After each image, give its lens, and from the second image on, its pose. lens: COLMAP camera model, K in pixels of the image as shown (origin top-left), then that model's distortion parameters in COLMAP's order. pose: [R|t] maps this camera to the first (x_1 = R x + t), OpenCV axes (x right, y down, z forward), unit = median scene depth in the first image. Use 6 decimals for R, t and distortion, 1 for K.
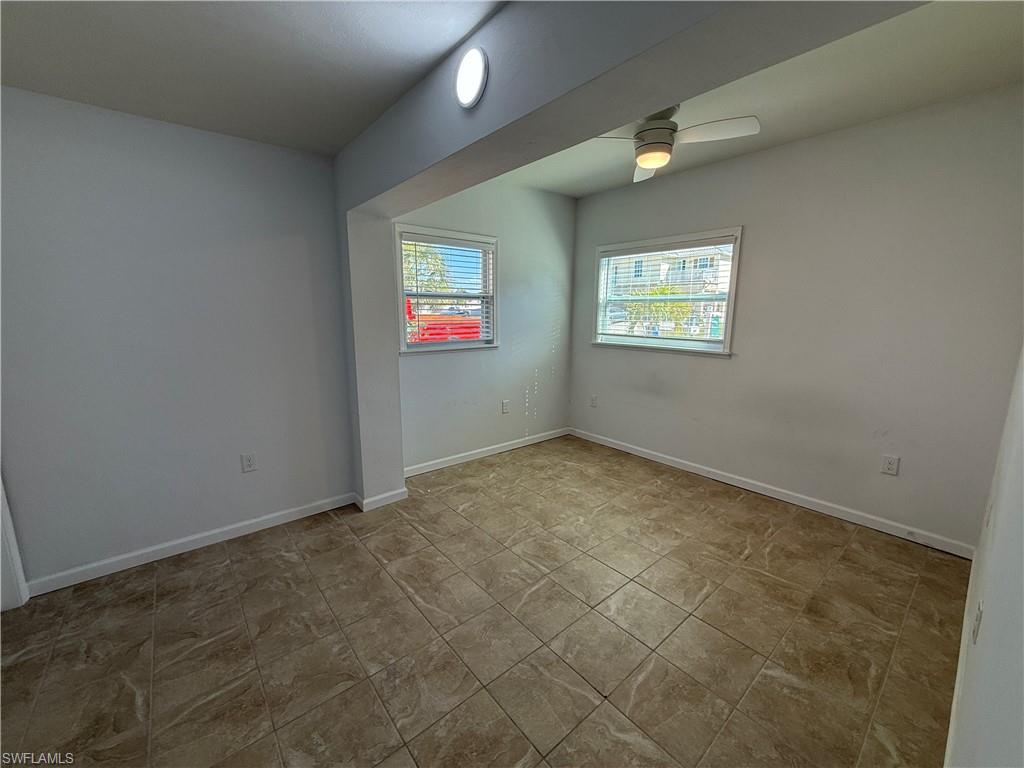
lens RADIAL K [[408.6, 0, 510.6], [0, 408.6, 382.6], [0, 0, 1]] dist [0.000795, 0.000039]
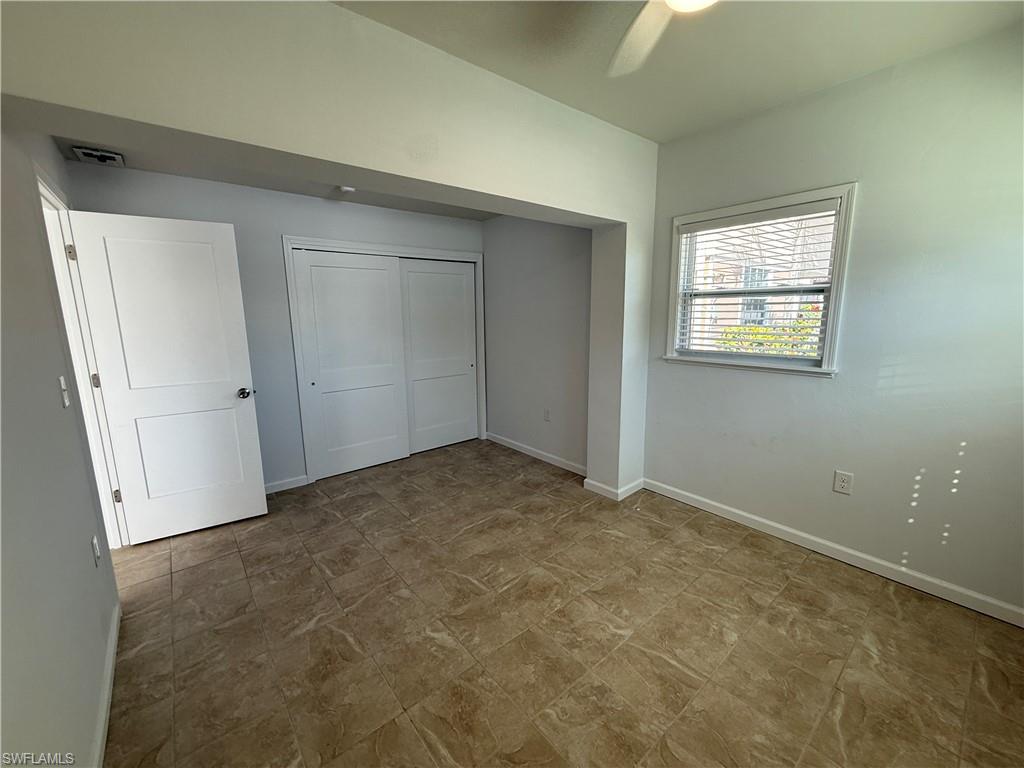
lens RADIAL K [[408.6, 0, 510.6], [0, 408.6, 382.6], [0, 0, 1]] dist [0.000795, 0.000039]
pose [[-0.002639, 0.167103, -0.985936, 0.765912], [-0.163718, 0.972564, 0.165275, -0.136061], [0.986504, 0.161852, 0.024792, 0.751578]]
